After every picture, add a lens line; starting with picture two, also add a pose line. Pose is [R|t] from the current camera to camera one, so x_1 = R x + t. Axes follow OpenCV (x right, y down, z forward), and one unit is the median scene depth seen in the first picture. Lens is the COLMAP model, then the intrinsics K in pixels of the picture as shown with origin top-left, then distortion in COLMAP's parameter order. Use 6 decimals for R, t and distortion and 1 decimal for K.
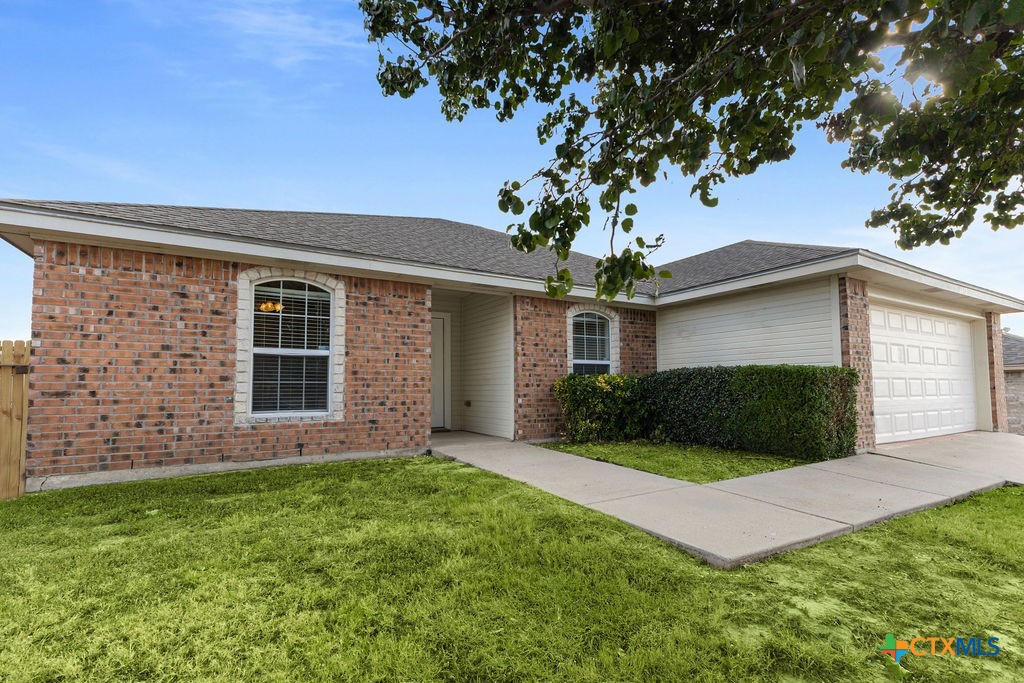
lens RADIAL K [[493.1, 0, 477.7], [0, 493.1, 350.8], [0, 0, 1]] dist [0.011117, -0.000142]
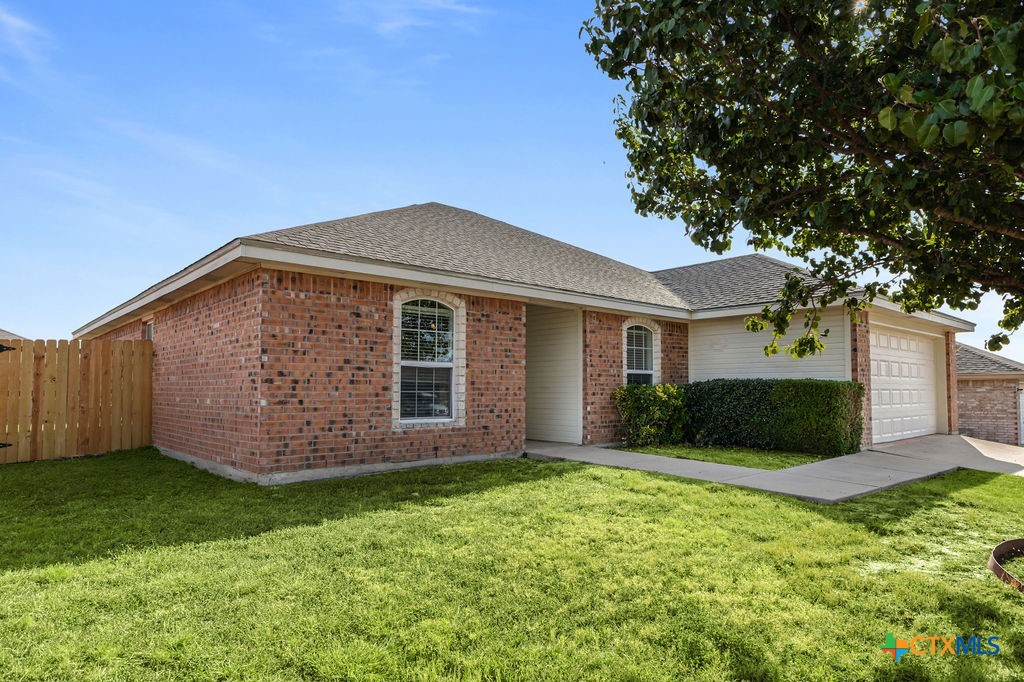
lens RADIAL K [[633.7, 0, 519.9], [0, 633.7, 343.9], [0, 0, 1]] dist [0.010253, -0.003521]
pose [[0.977305, 0.022391, 0.210651, -0.443247], [-0.022799, 0.999740, -0.000487, -0.044361], [-0.210608, -0.004326, 0.977561, -0.405759]]
